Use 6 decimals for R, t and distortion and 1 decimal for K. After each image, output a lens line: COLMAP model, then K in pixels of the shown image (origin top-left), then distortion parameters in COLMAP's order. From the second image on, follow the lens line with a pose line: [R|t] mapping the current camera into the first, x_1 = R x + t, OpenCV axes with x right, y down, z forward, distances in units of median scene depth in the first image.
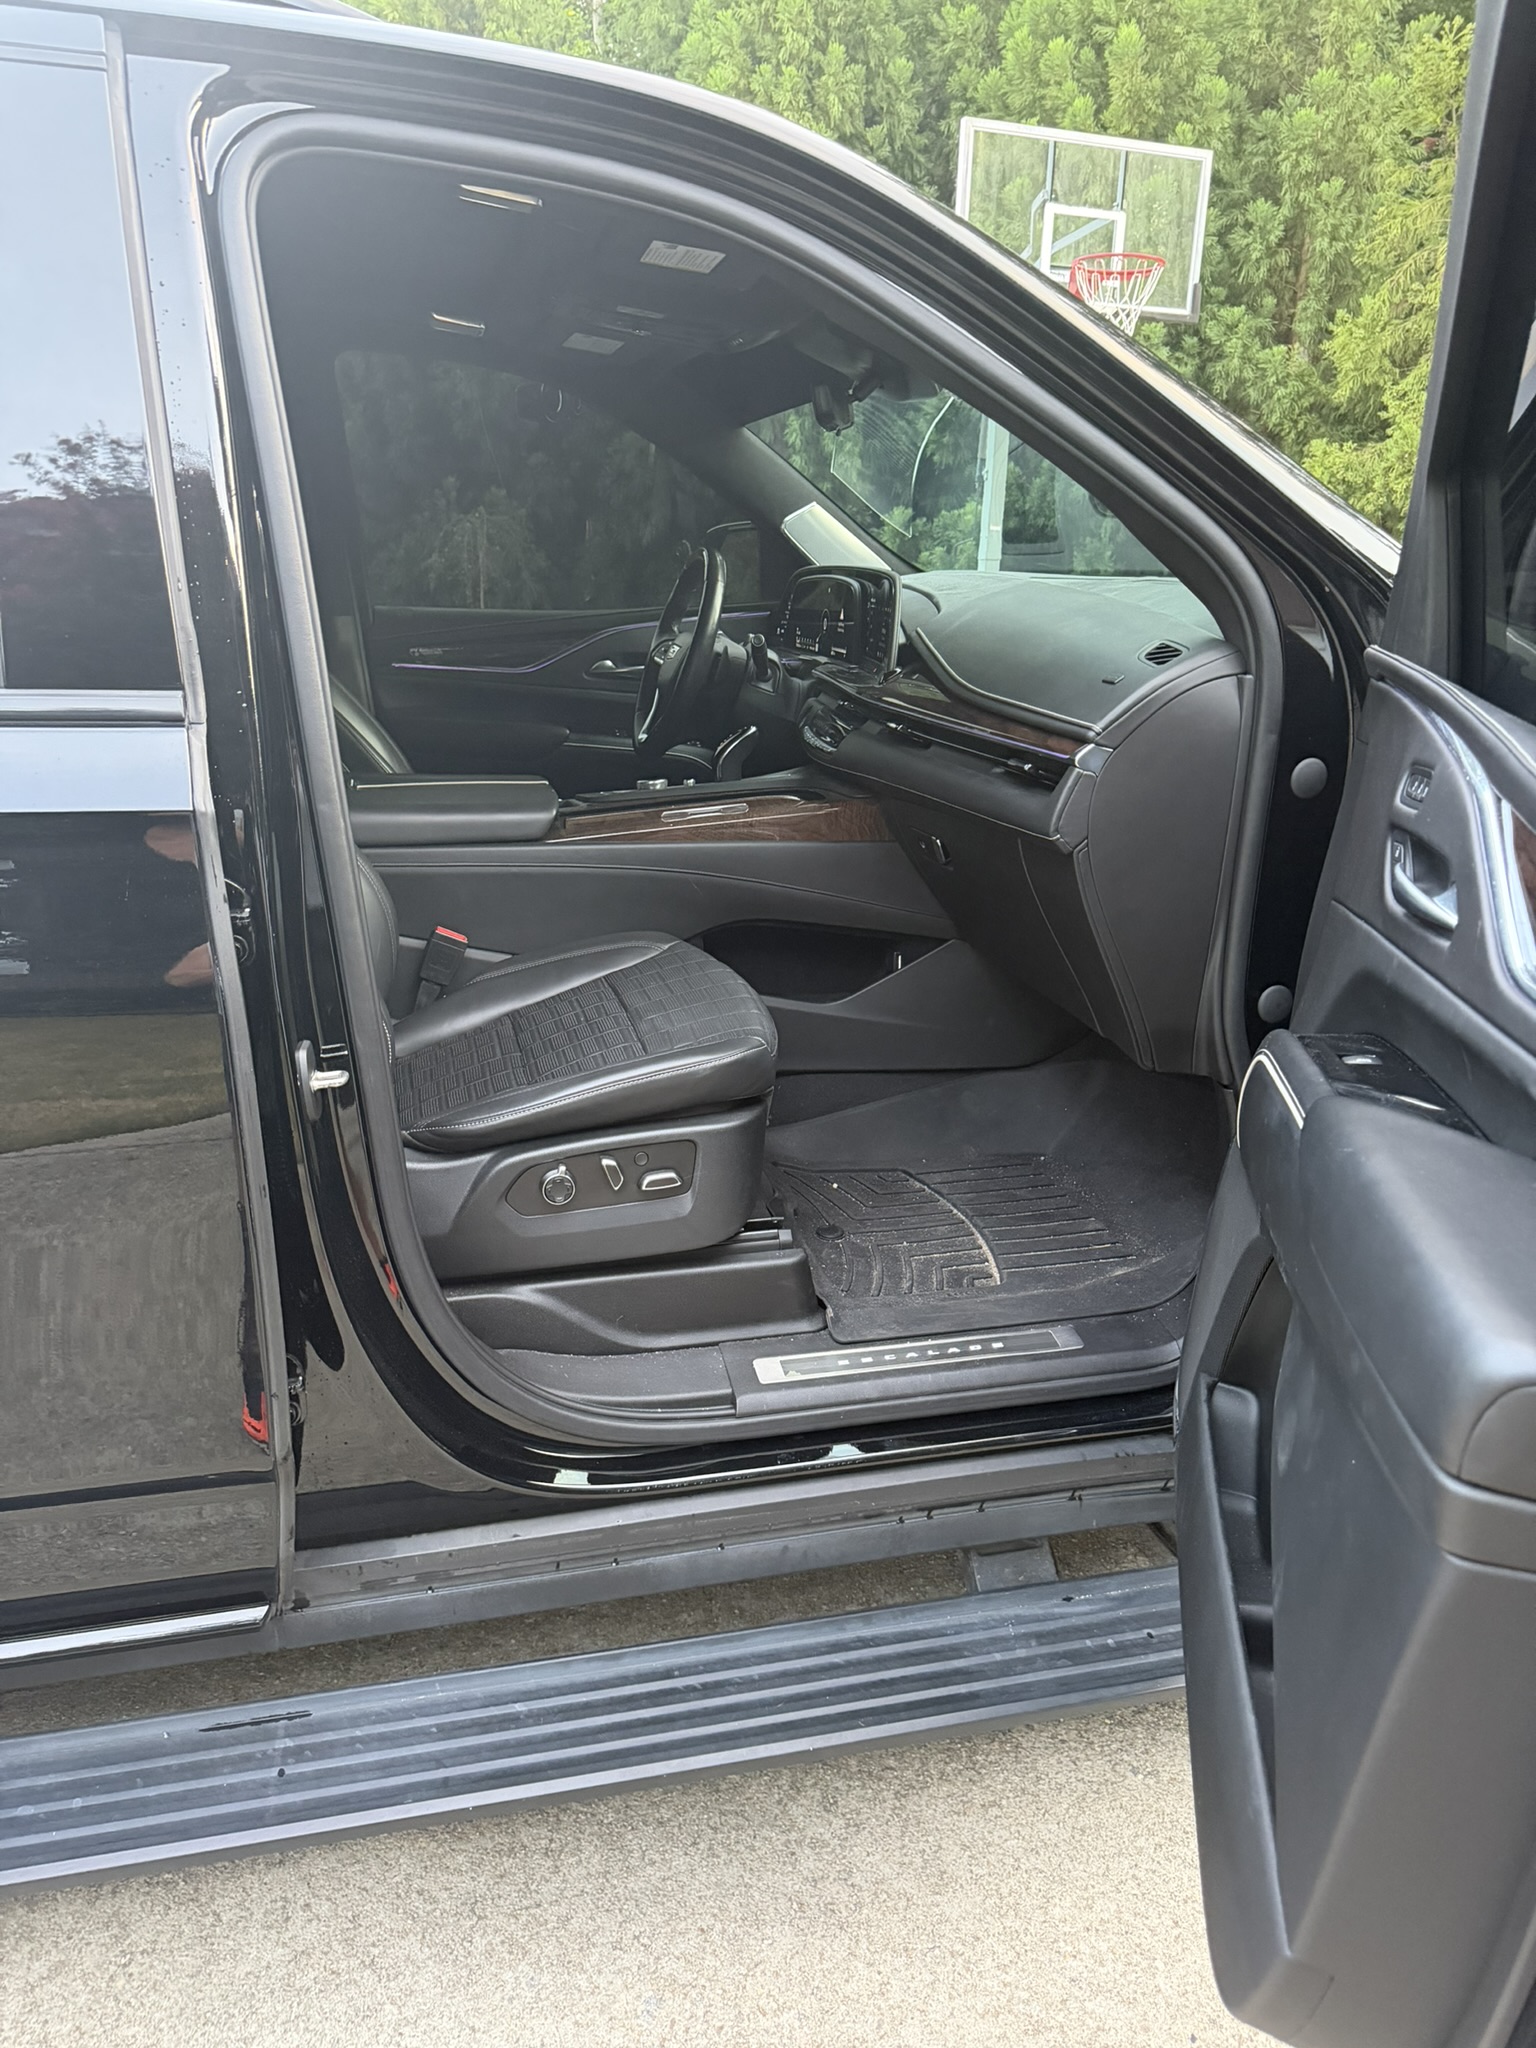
lens RADIAL K [[1470.7, 0, 771.7], [0, 1470.7, 1035.3], [0, 0, 1]] dist [0.019762, -0.025311]
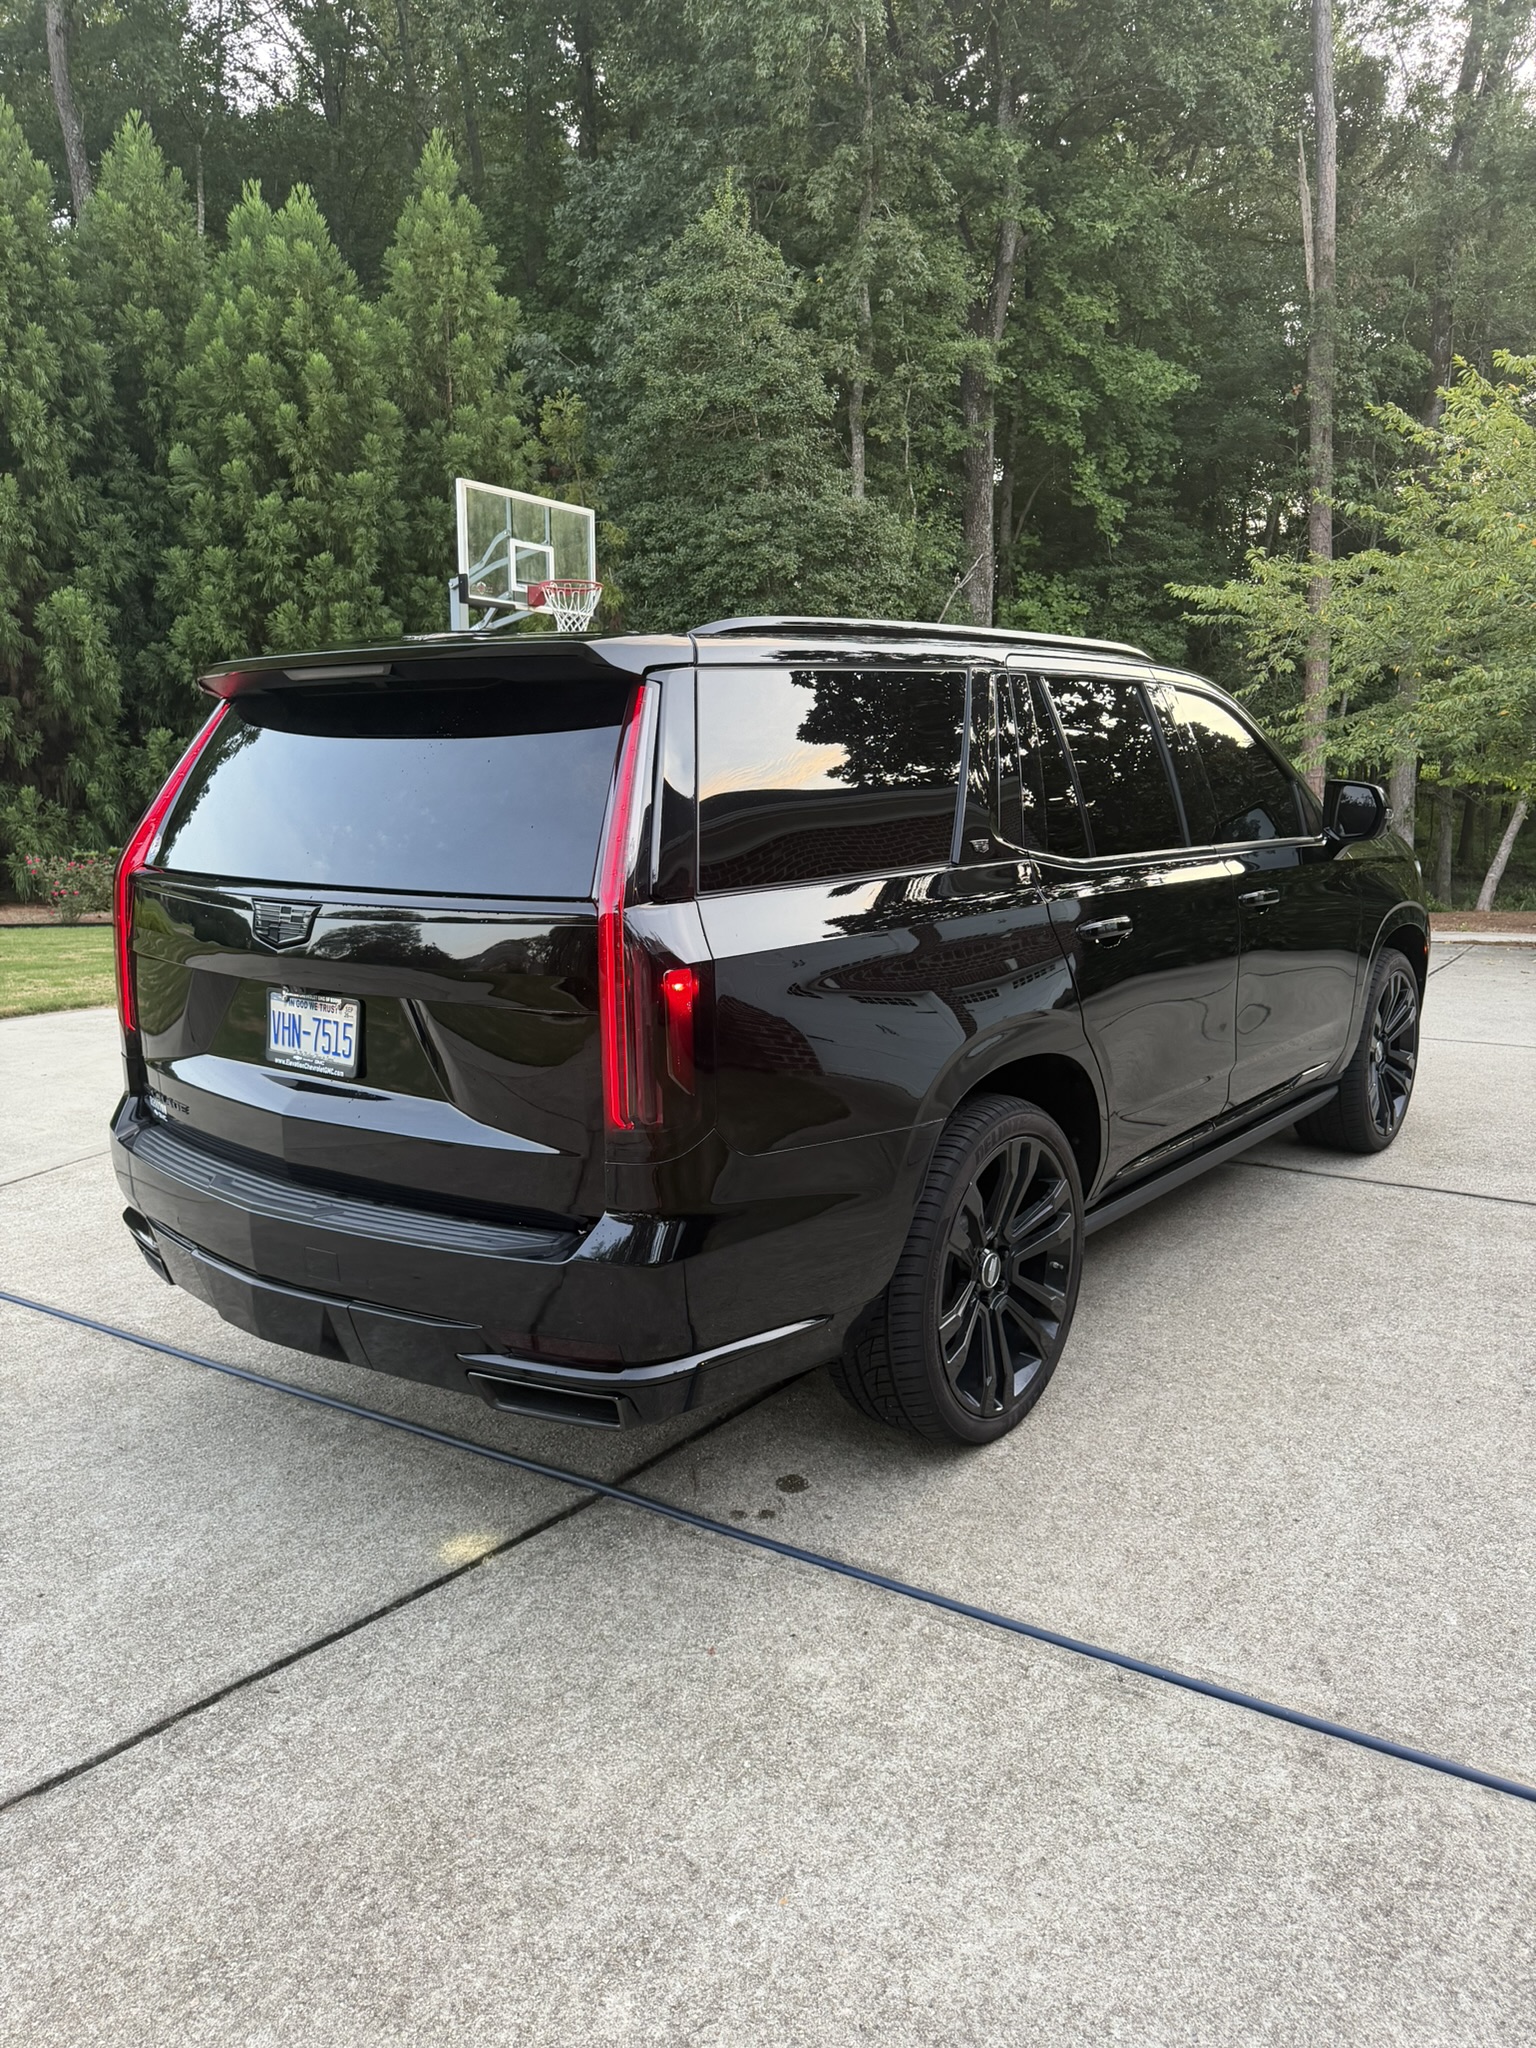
lens RADIAL K [[1470.7, 0, 771.0], [0, 1470.7, 1042.7], [0, 0, 1]] dist [0.019762, -0.025311]
pose [[0.785292, -0.137622, 0.603636, -0.795002], [0.211022, 0.976098, -0.051987, 0.046532], [-0.582053, 0.168206, 0.795563, -0.272674]]
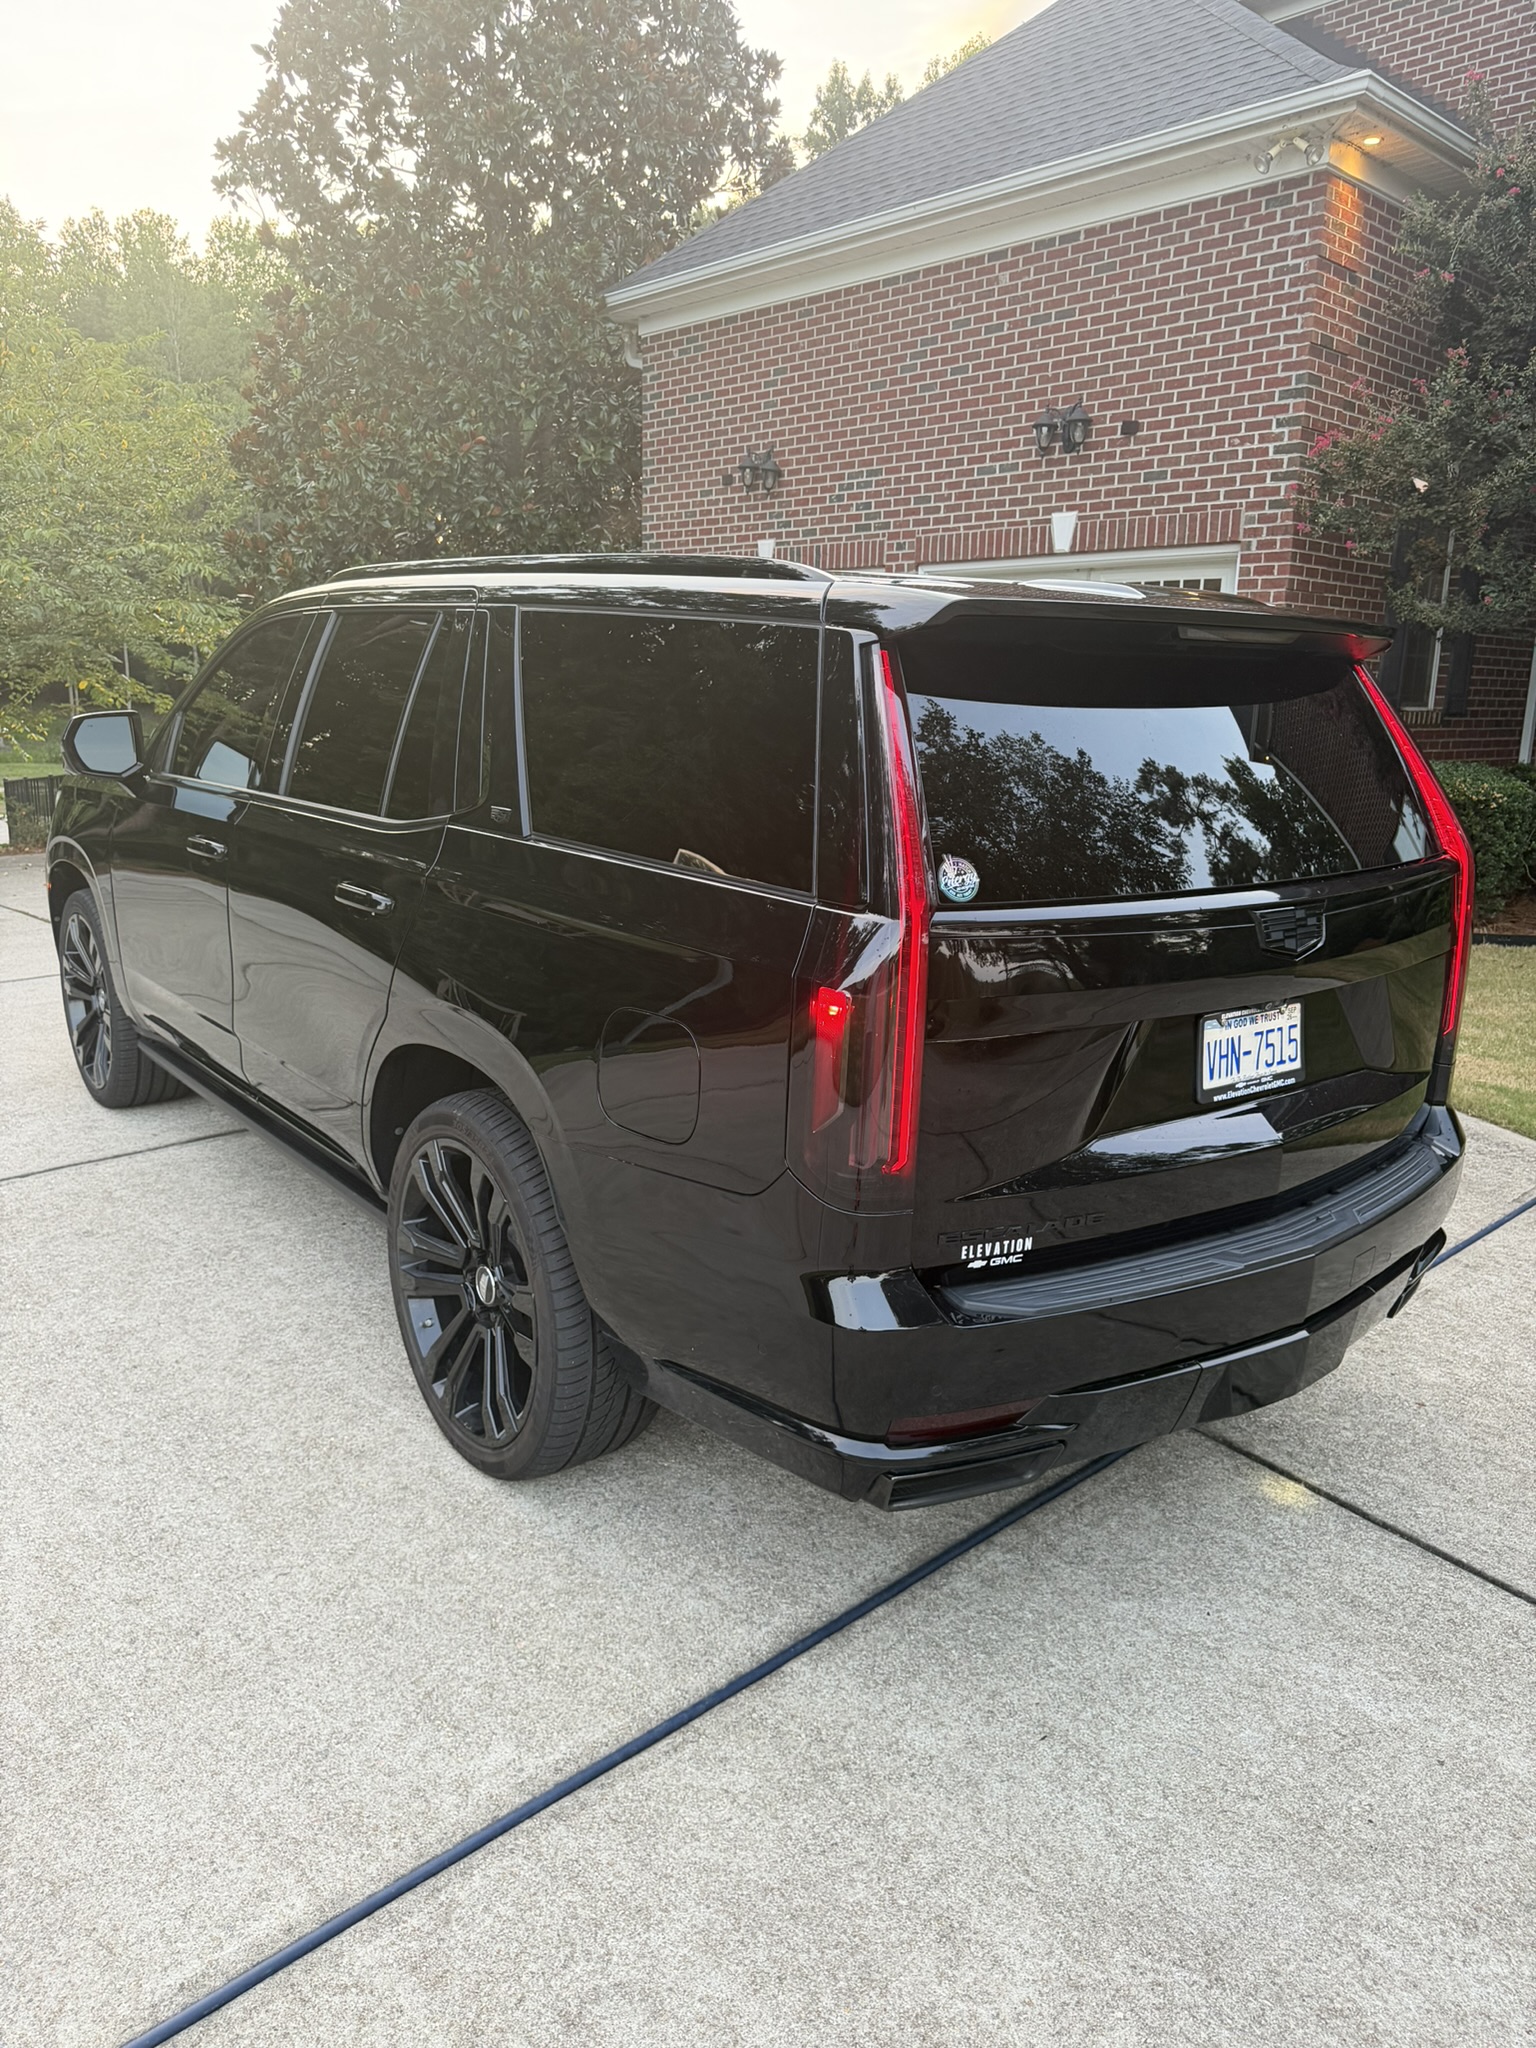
lens RADIAL K [[1470.7, 0, 781.7], [0, 1470.7, 1026.7], [0, 0, 1]] dist [0.019762, -0.025311]
pose [[-0.415335, -0.242582, 0.876727, -0.964338], [0.249081, 0.896627, 0.366086, -0.257918], [-0.874903, 0.370425, -0.311978, 0.583251]]
